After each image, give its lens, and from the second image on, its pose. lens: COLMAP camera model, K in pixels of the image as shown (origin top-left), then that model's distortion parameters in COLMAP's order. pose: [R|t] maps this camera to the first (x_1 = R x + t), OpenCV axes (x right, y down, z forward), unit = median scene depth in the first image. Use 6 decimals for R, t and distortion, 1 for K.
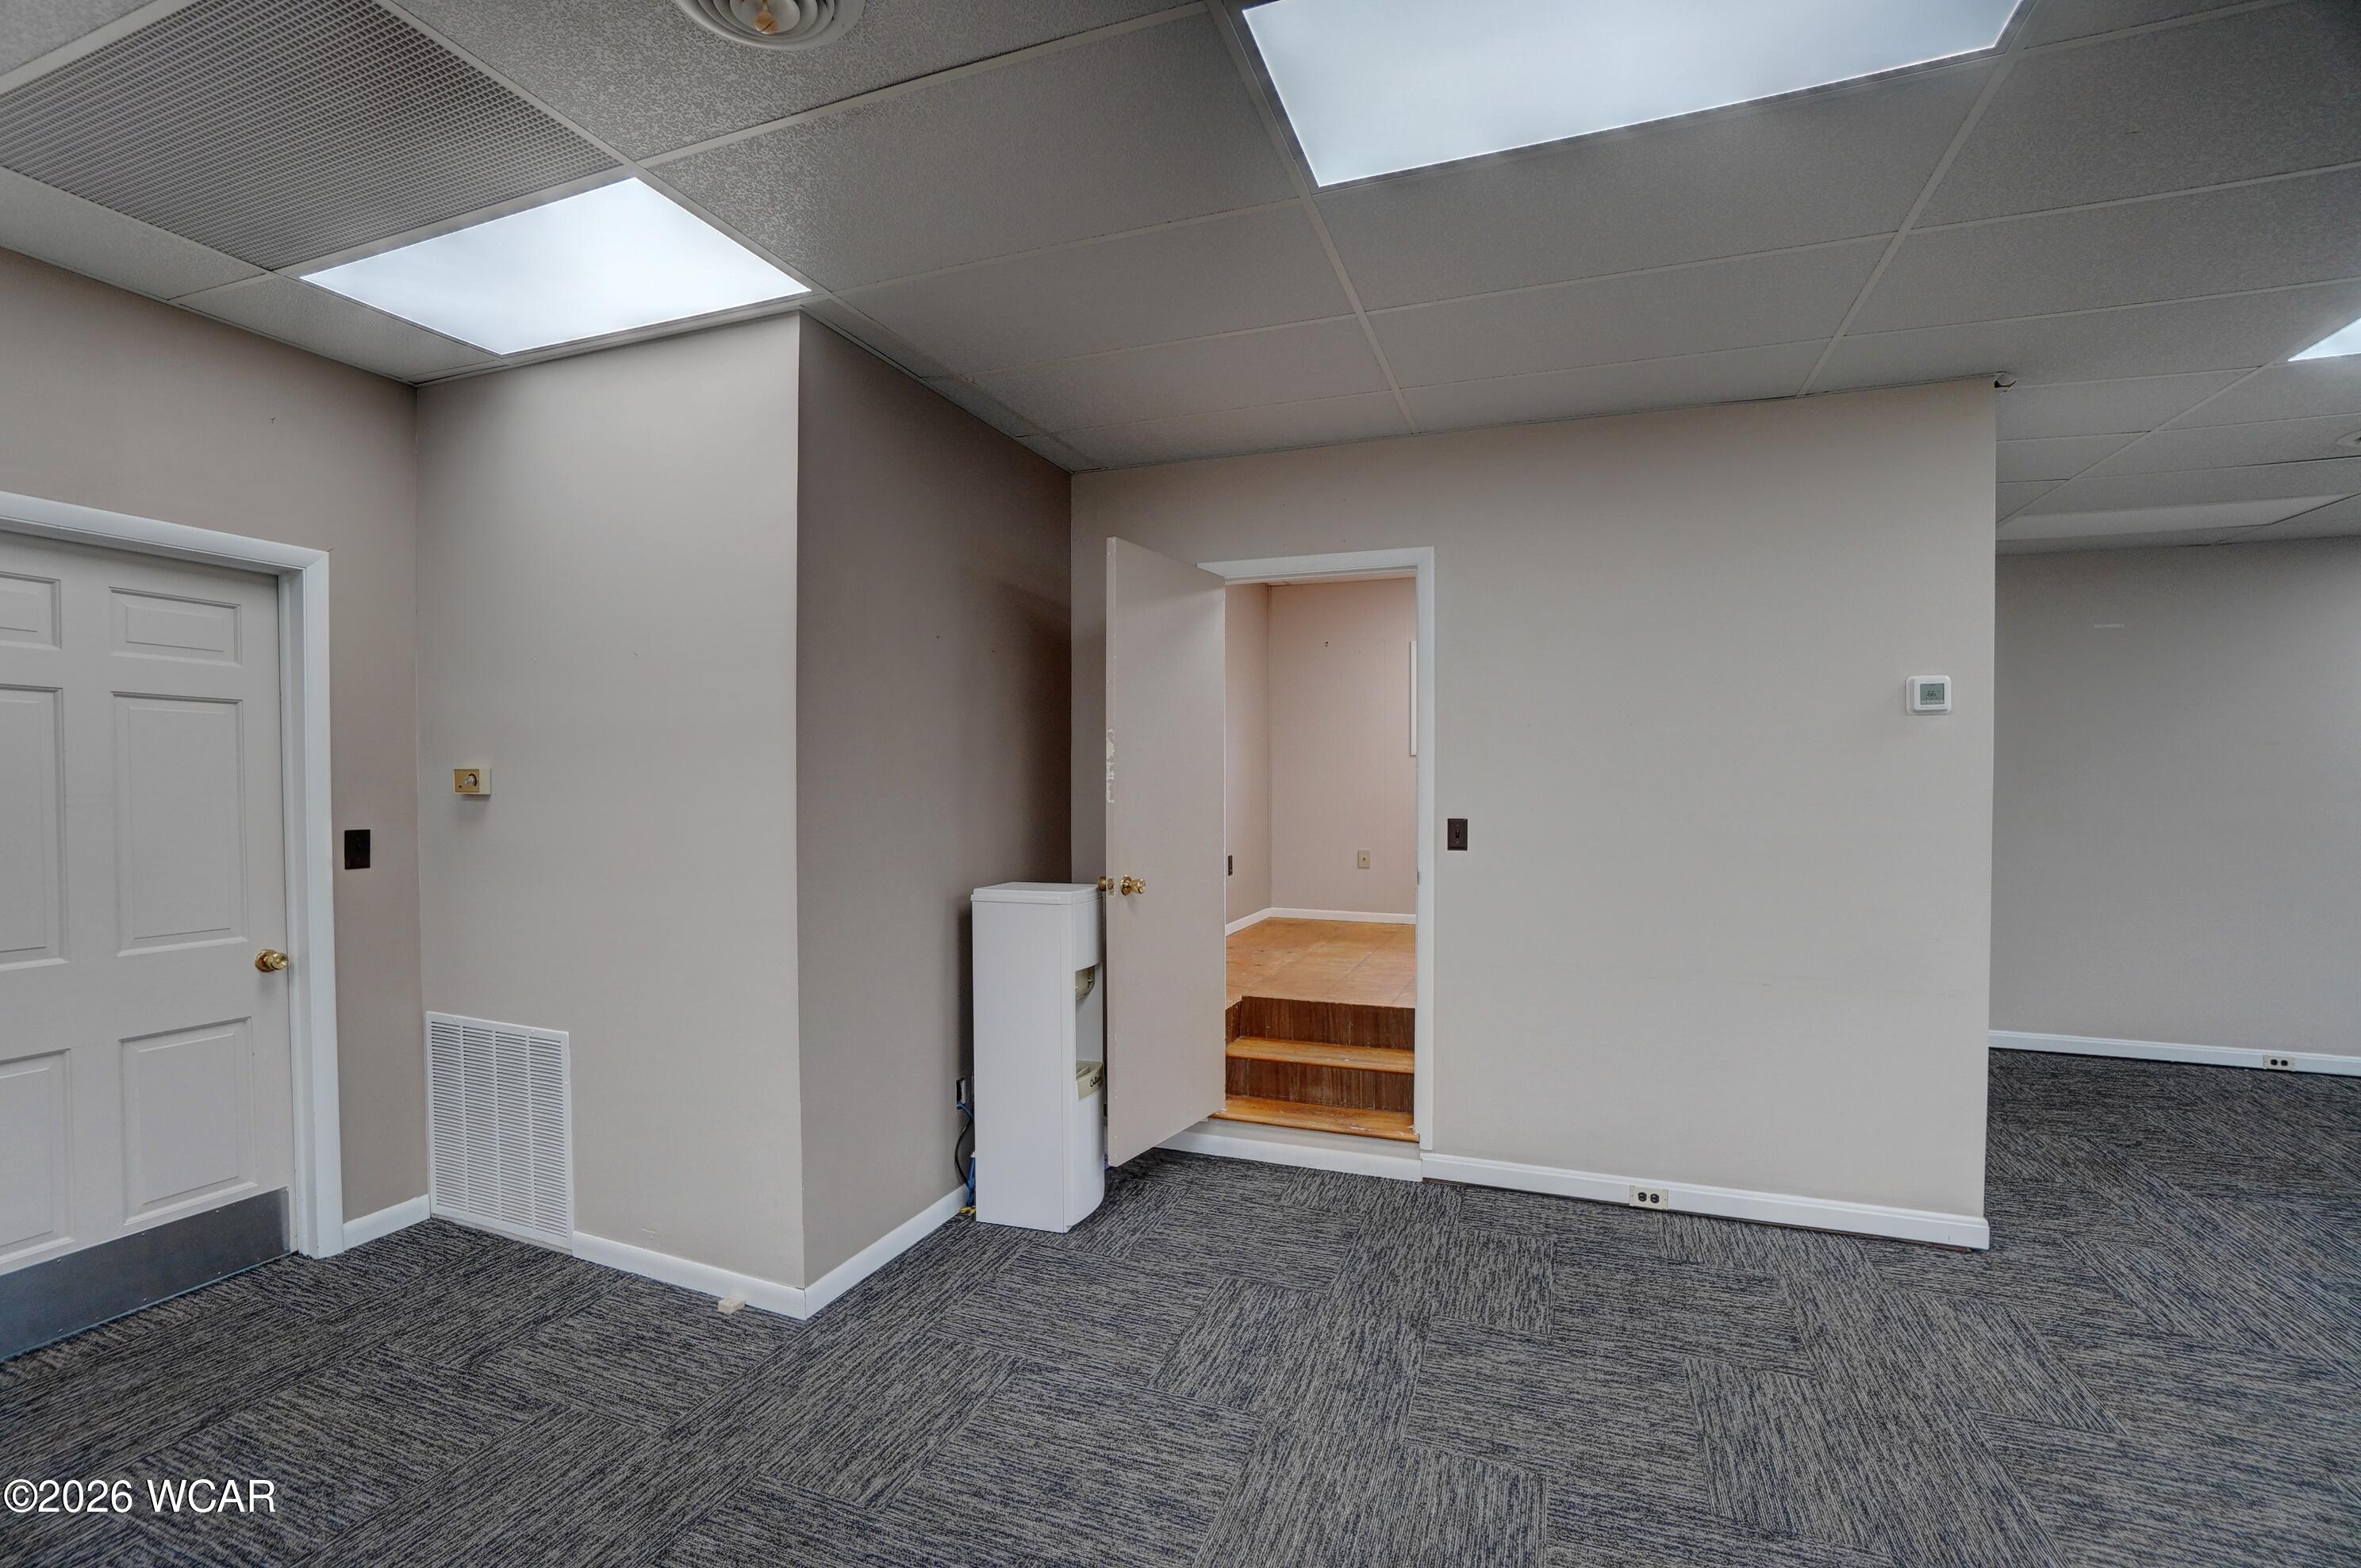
lens RADIAL K [[1047.1, 0, 1175.2], [0, 1047.1, 795.4], [0, 0, 1]] dist [-0.053406, 0.017040]
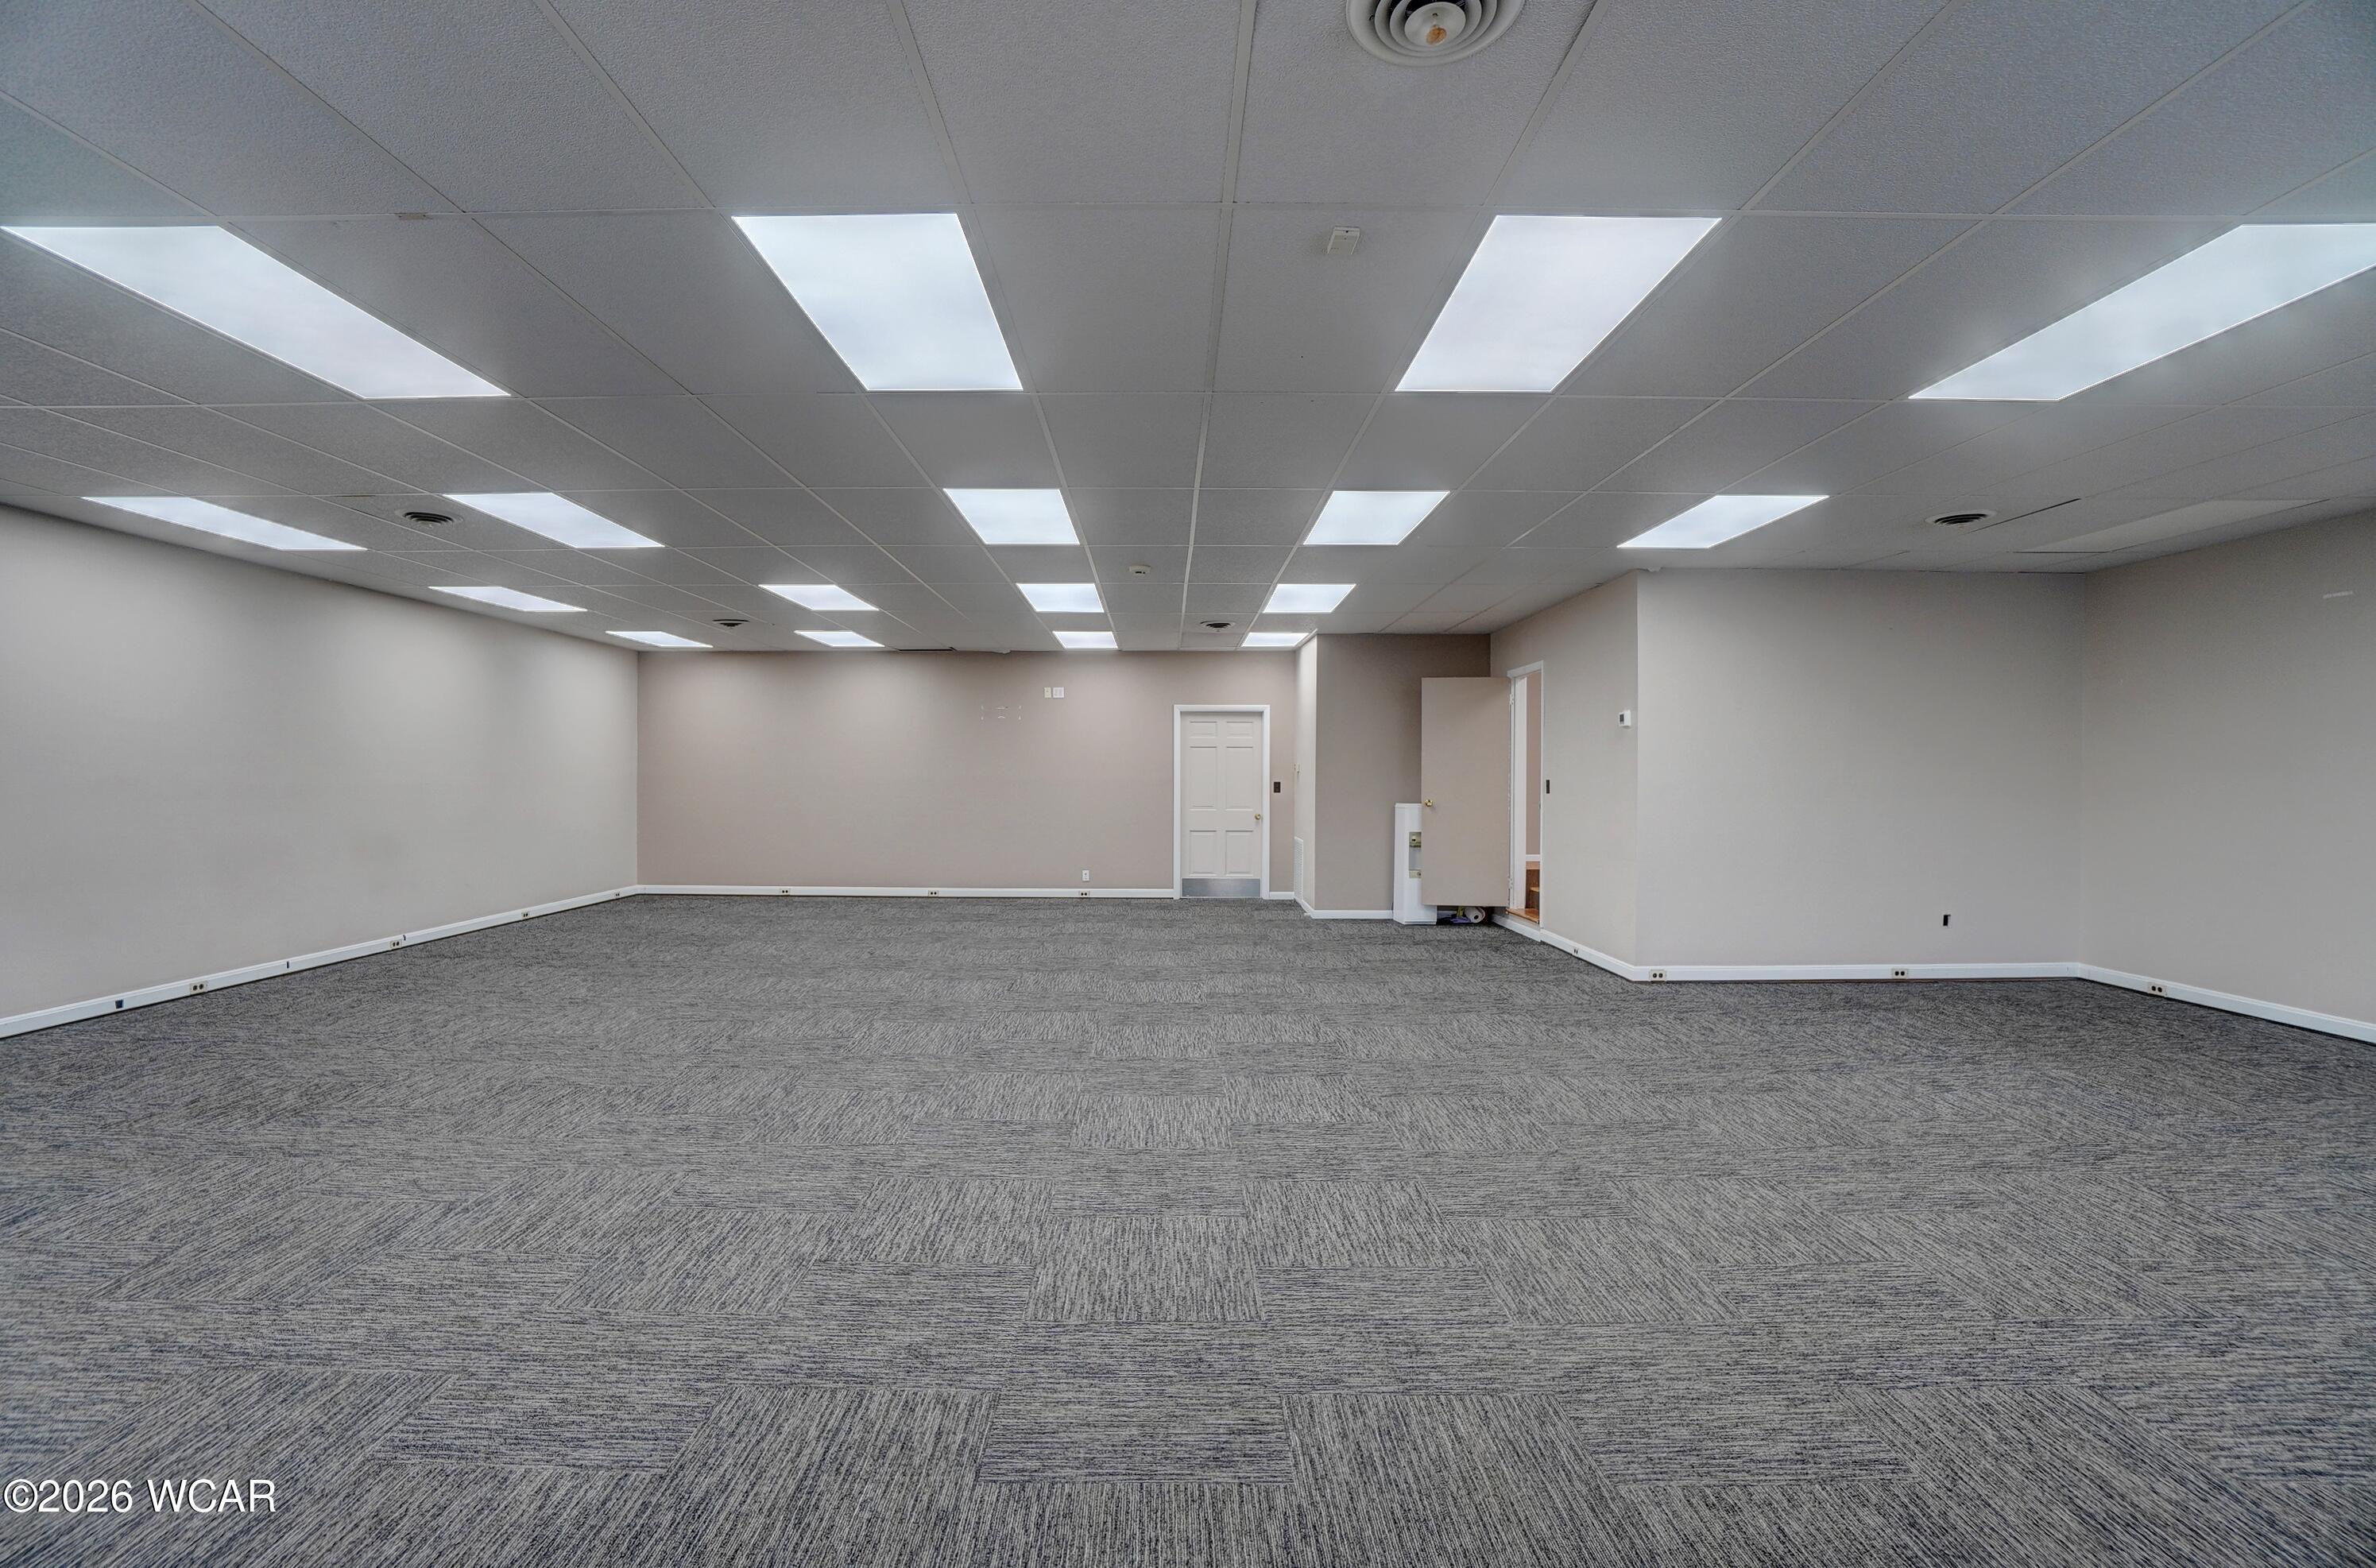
lens RADIAL K [[1054.0, 0, 1158.5], [0, 1054.0, 790.6], [0, 0, 1]] dist [-0.053406, 0.017040]
pose [[0.353856, 0.010074, -0.935246, 2.384739], [-0.011236, 0.999916, 0.006520, 0.043248], [0.935232, 0.008201, 0.353939, -0.658839]]
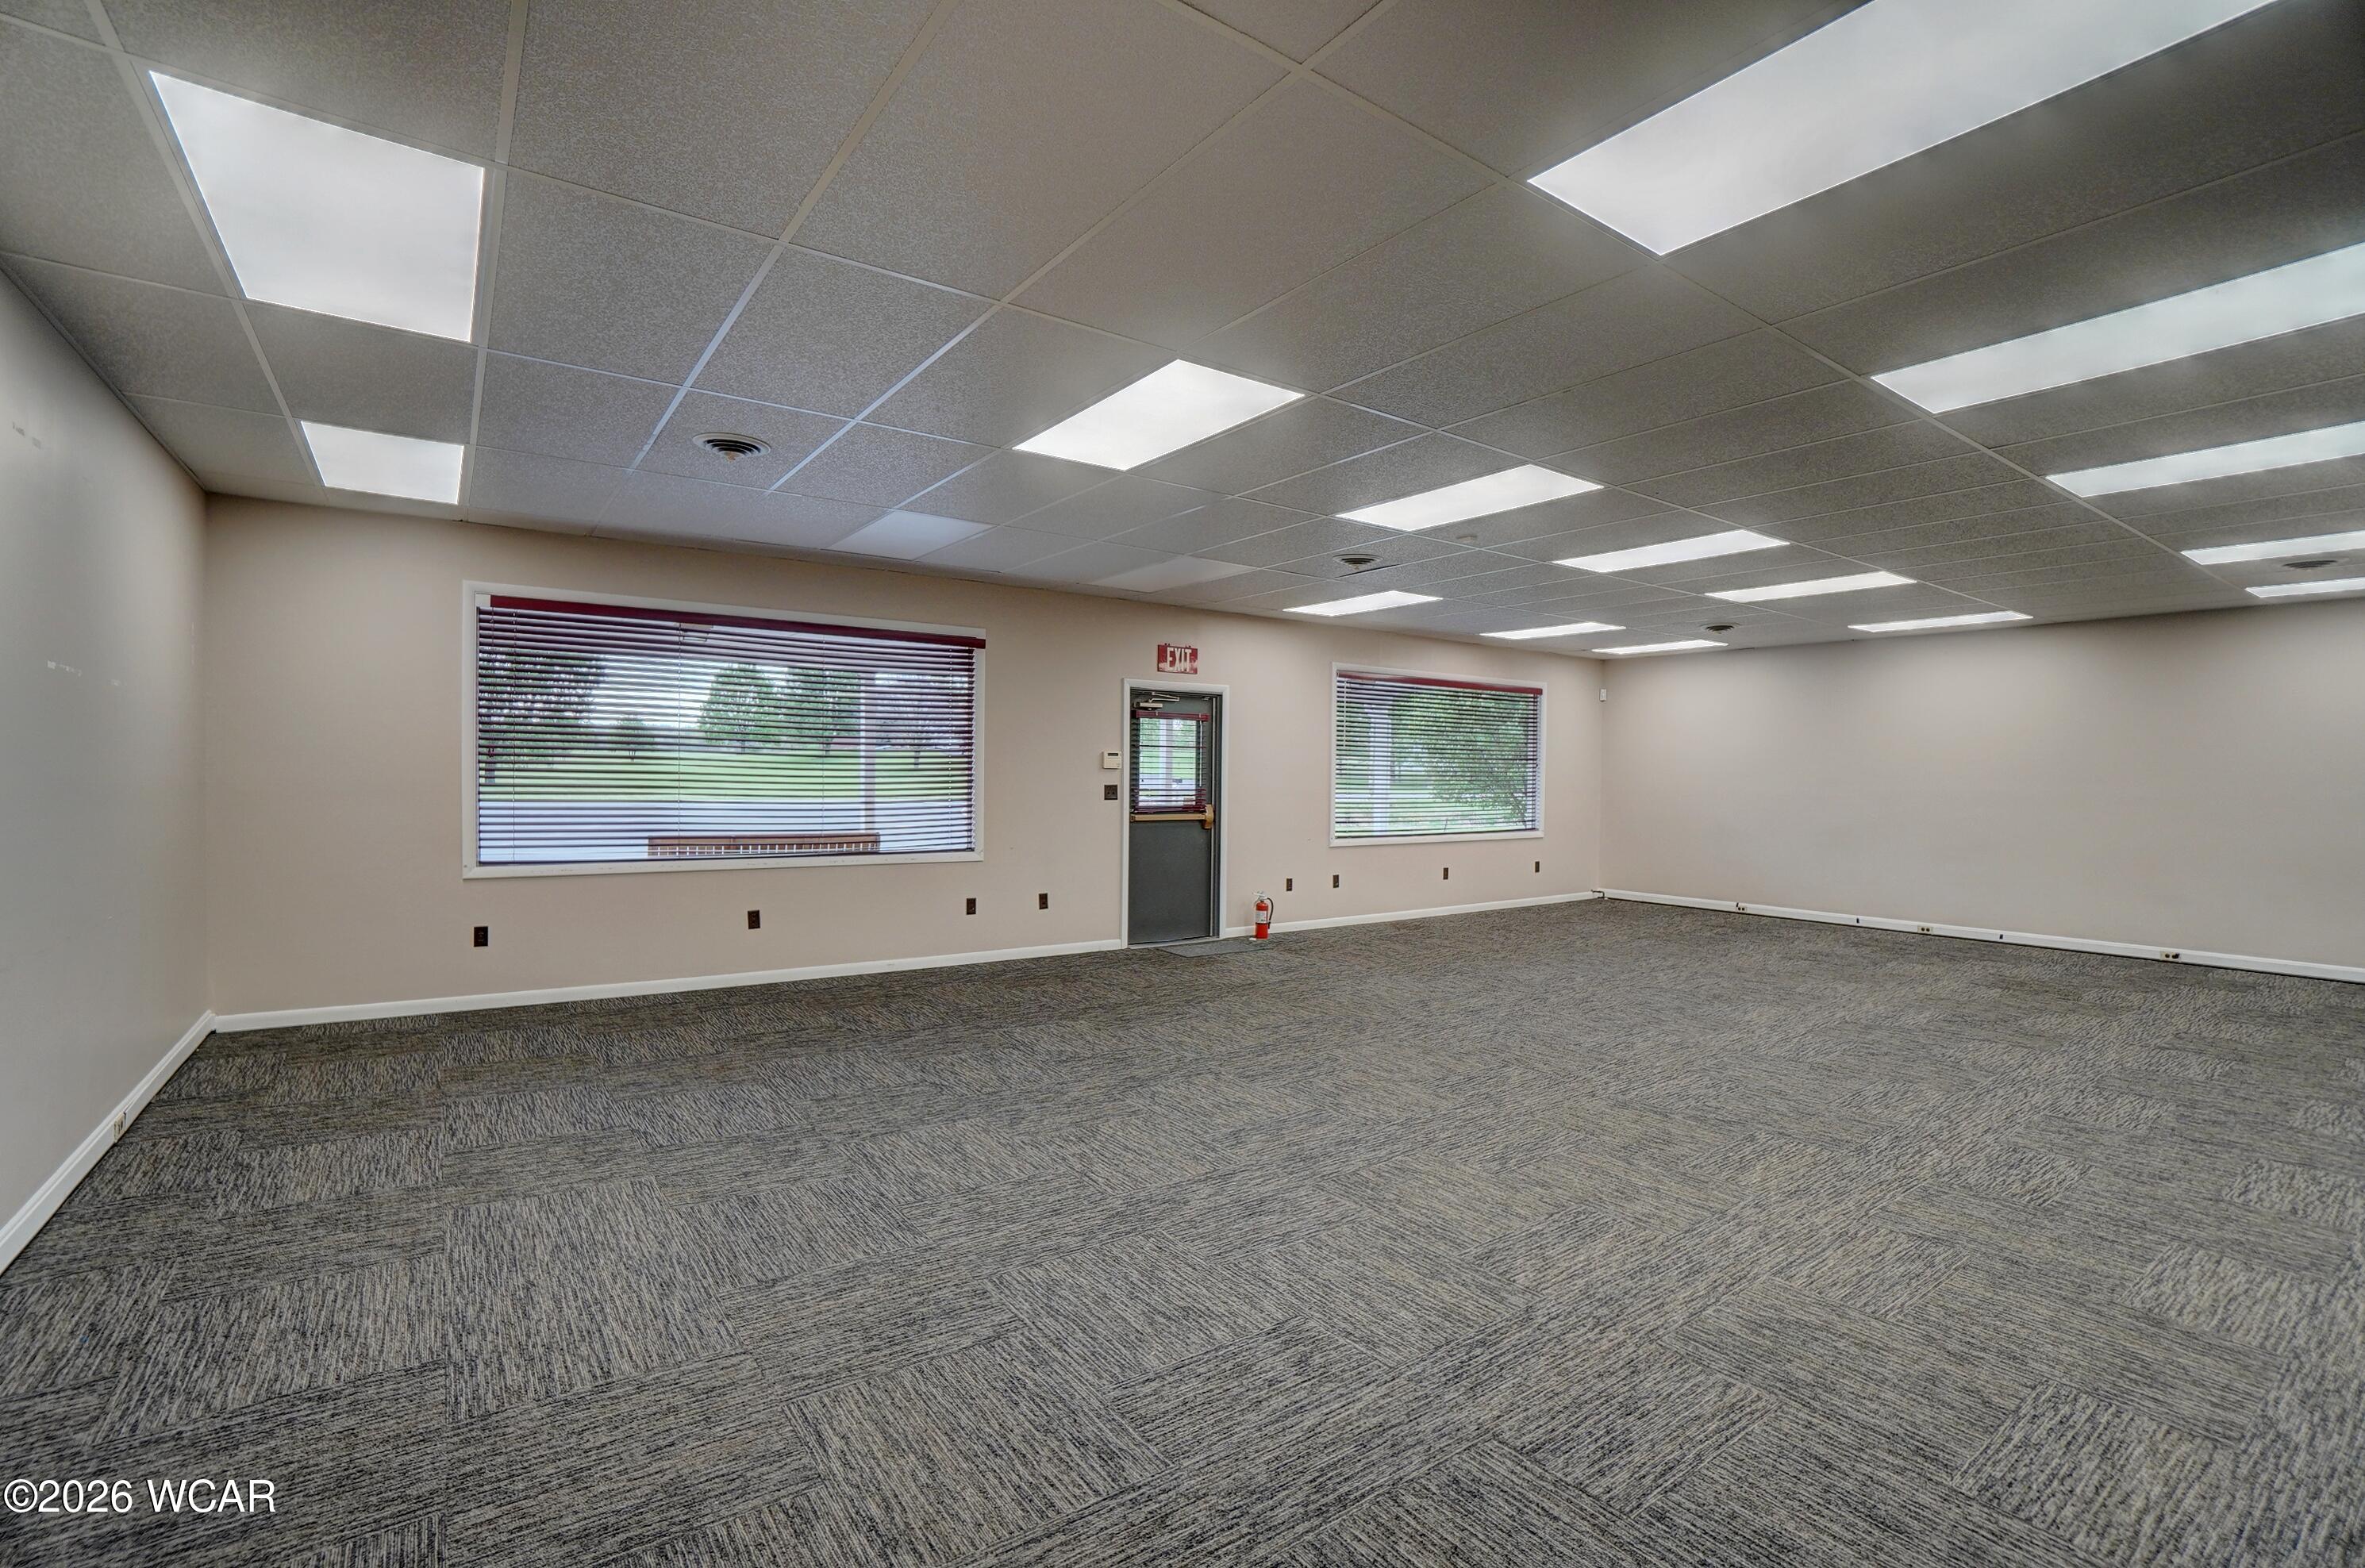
lens RADIAL K [[1049.0, 0, 1152.5], [0, 1049.0, 781.5], [0, 0, 1]] dist [-0.053406, 0.017040]
pose [[-0.826096, -0.017047, 0.563271, 1.133382], [-0.007980, 0.999796, 0.018555, 0.006625], [-0.563472, 0.010833, -0.826064, 1.503343]]
